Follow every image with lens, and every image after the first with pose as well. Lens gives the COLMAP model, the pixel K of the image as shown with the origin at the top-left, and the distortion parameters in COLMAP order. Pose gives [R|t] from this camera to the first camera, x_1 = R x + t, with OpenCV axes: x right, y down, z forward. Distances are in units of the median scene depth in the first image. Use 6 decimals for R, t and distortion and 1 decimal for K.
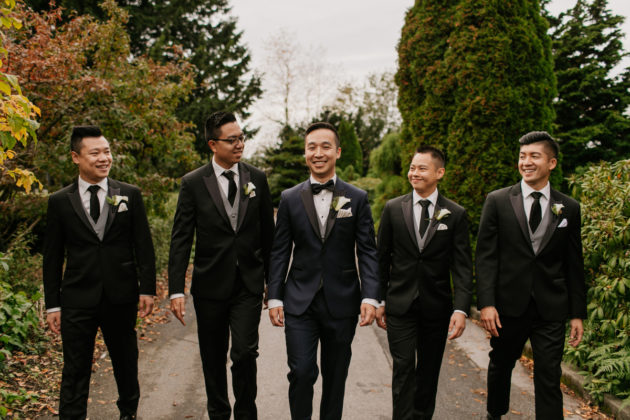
lens RADIAL K [[594.6, 0, 315.0], [0, 594.6, 210.0], [0, 0, 1]] dist [-0.002730, 0.005828]
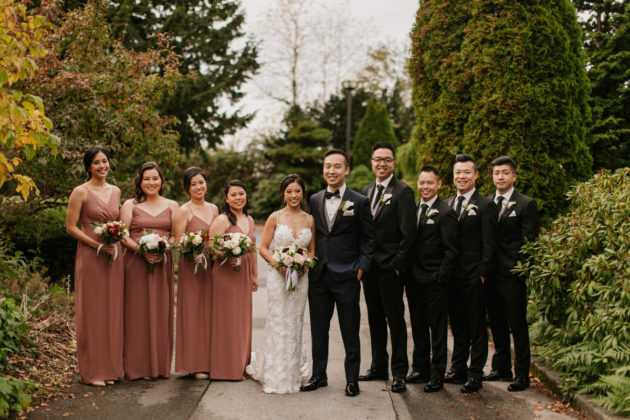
lens RADIAL K [[891.8, 0, 315.0], [0, 891.8, 210.0], [0, 0, 1]] dist [0.019968, -0.006302]
pose [[0.999615, 0.005260, -0.027231, 0.034360], [-0.005757, 0.999817, -0.018221, 0.009859], [0.027131, 0.018370, 0.999463, -0.315278]]
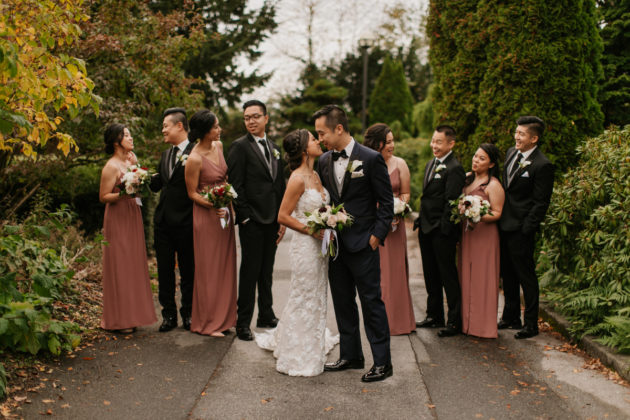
lens RADIAL K [[891.8, 0, 315.0], [0, 891.8, 210.0], [0, 0, 1]] dist [0.019968, -0.006302]
pose [[0.999037, 0.003766, -0.043724, 0.027085], [-0.002539, 0.999603, 0.028078, 0.014786], [0.043813, -0.027940, 0.998649, -0.372007]]
